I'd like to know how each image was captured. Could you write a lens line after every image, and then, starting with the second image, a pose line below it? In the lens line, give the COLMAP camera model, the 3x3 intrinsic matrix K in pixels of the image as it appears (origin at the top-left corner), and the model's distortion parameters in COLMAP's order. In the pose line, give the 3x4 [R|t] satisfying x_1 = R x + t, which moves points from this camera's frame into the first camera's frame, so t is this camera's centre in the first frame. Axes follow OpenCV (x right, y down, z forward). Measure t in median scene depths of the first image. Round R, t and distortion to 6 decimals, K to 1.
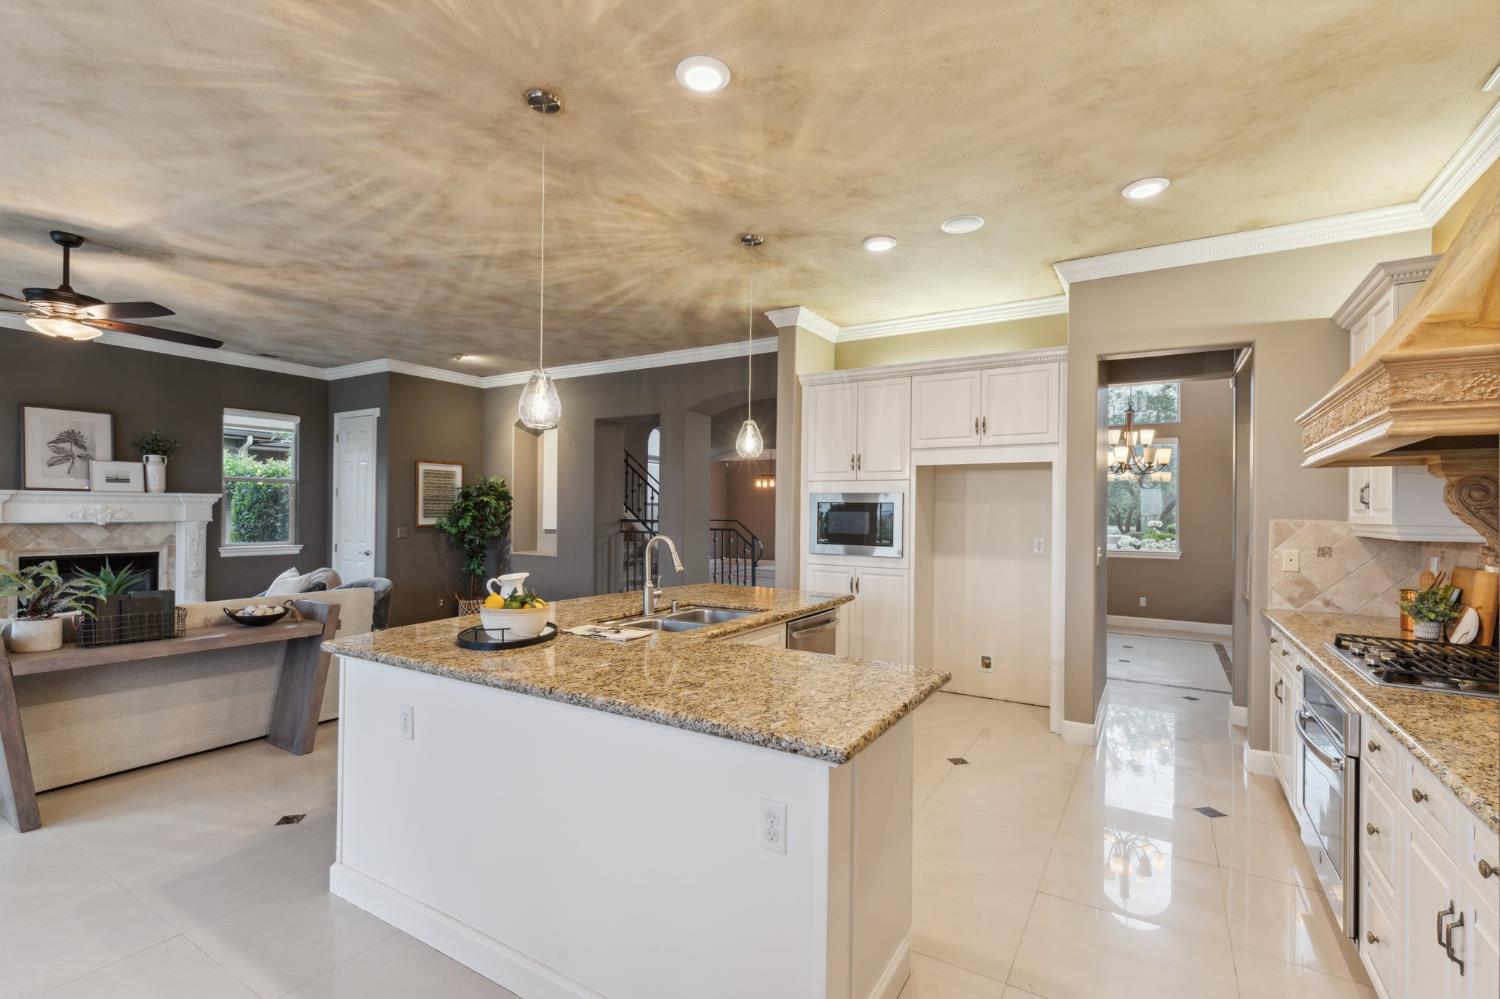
lens RADIAL K [[673.0, 0, 750.2], [0, 673.0, 517.6], [0, 0, 1]] dist [0.001247, -0.000367]
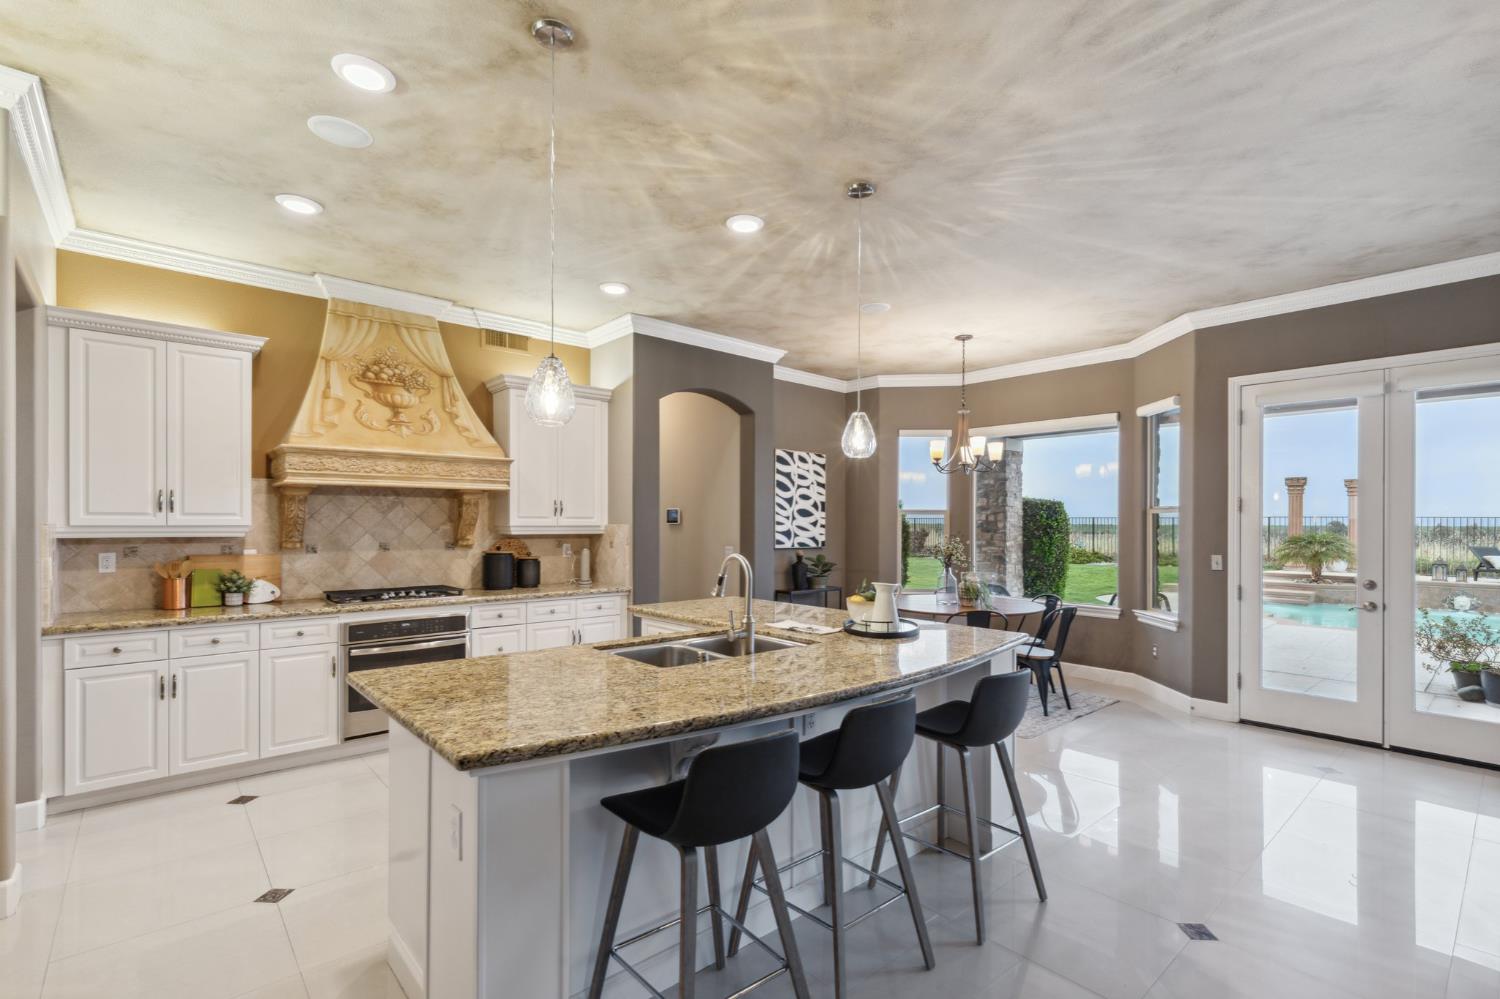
lens RADIAL K [[673.0, 0, 750.2], [0, 673.0, 517.6], [0, 0, 1]] dist [0.001247, -0.000367]
pose [[-0.953241, -0.013465, 0.301912, -0.241671], [-0.013998, 0.999902, 0.000399, -0.011270], [-0.301888, -0.003846, -0.953336, 1.091901]]
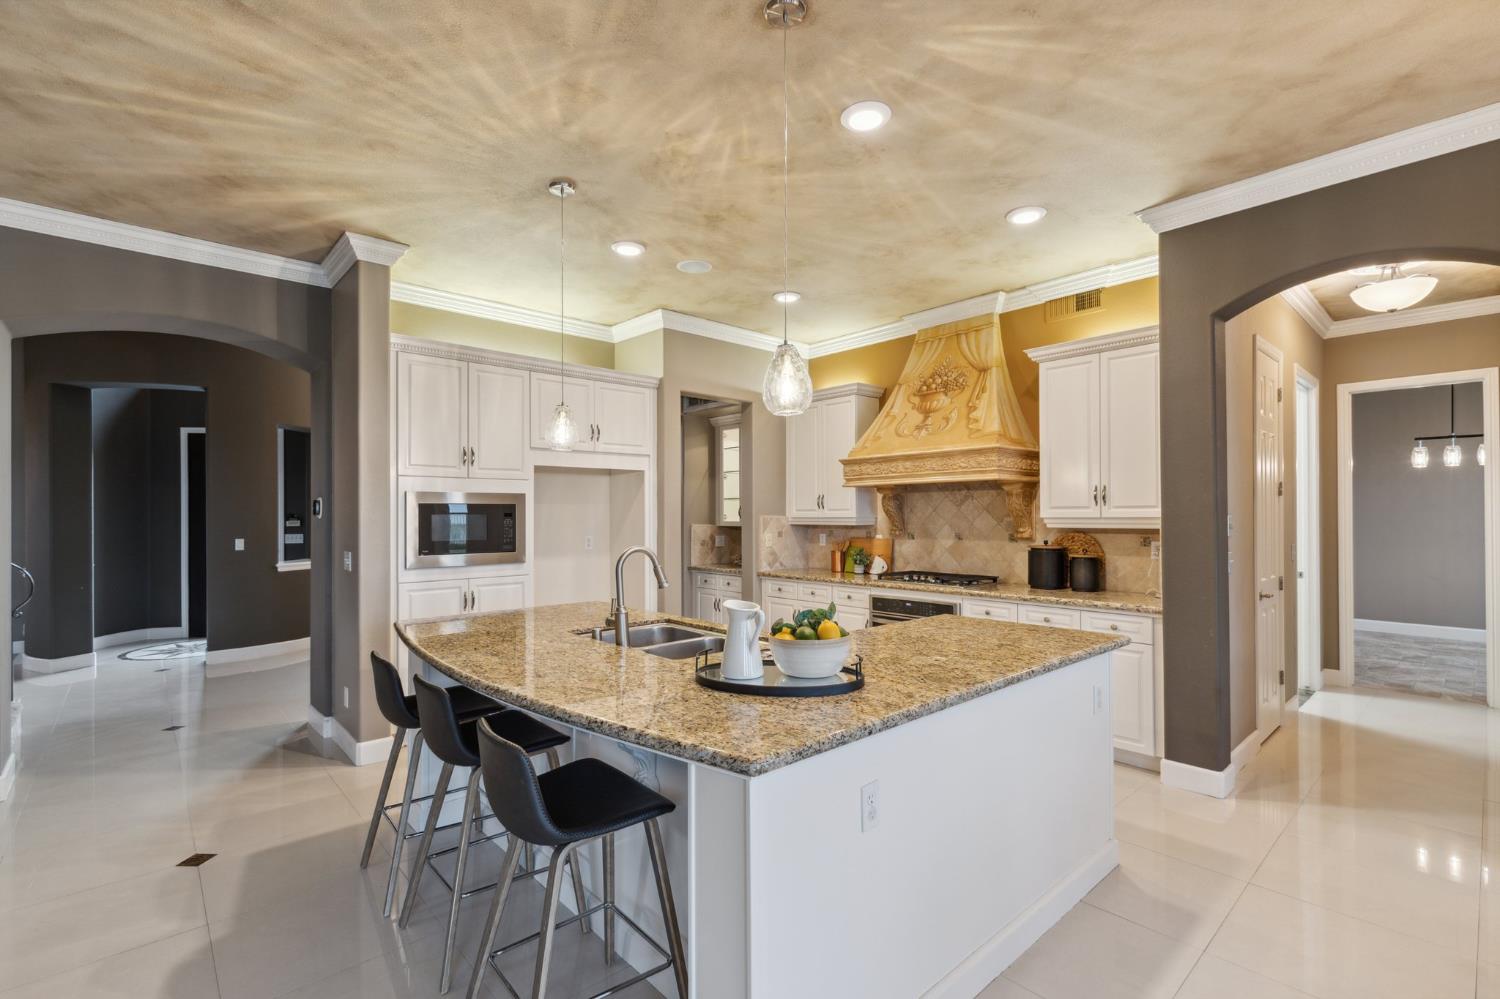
lens RADIAL K [[667.0, 0, 756.5], [0, 667.0, 507.6], [0, 0, 1]] dist [0.002731, -0.000191]
pose [[0.279866, -0.004809, 0.960027, -0.532549], [0.013425, 0.999909, 0.001095, -0.012904], [-0.959945, 0.012581, 0.279905, 0.402621]]
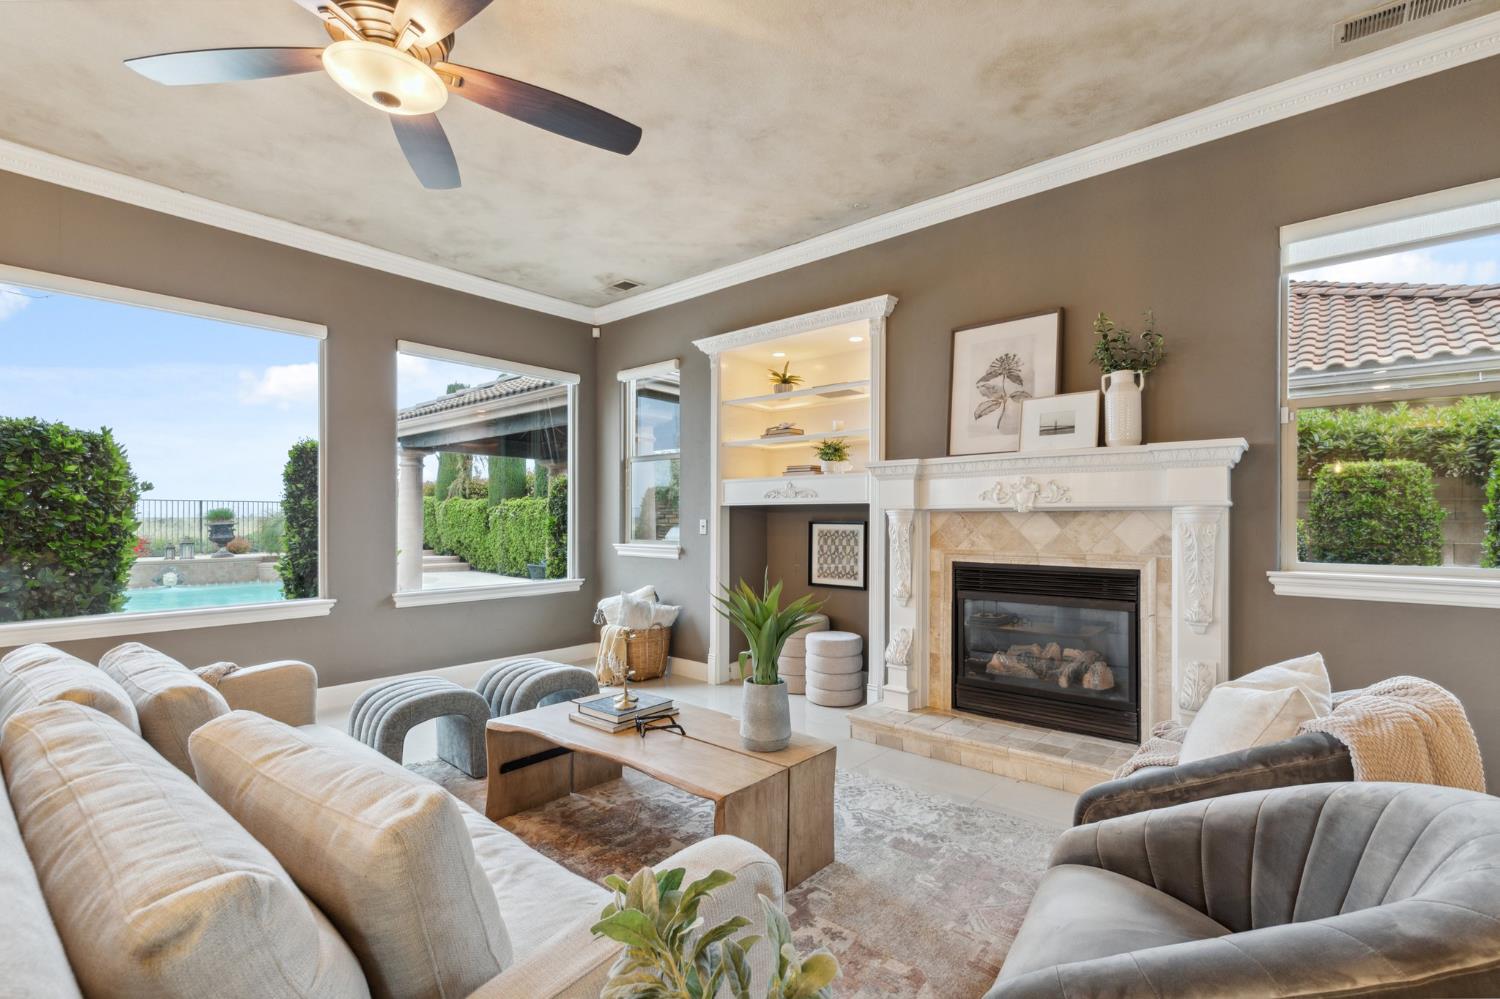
lens RADIAL K [[673.0, 0, 750.2], [0, 673.0, 517.6], [0, 0, 1]] dist [0.001247, -0.000367]
pose [[-0.159495, -0.010468, -0.987143, -0.436913], [-0.009544, 0.999913, -0.009061, 0.025210], [0.987153, 0.007976, -0.159582, 0.991255]]
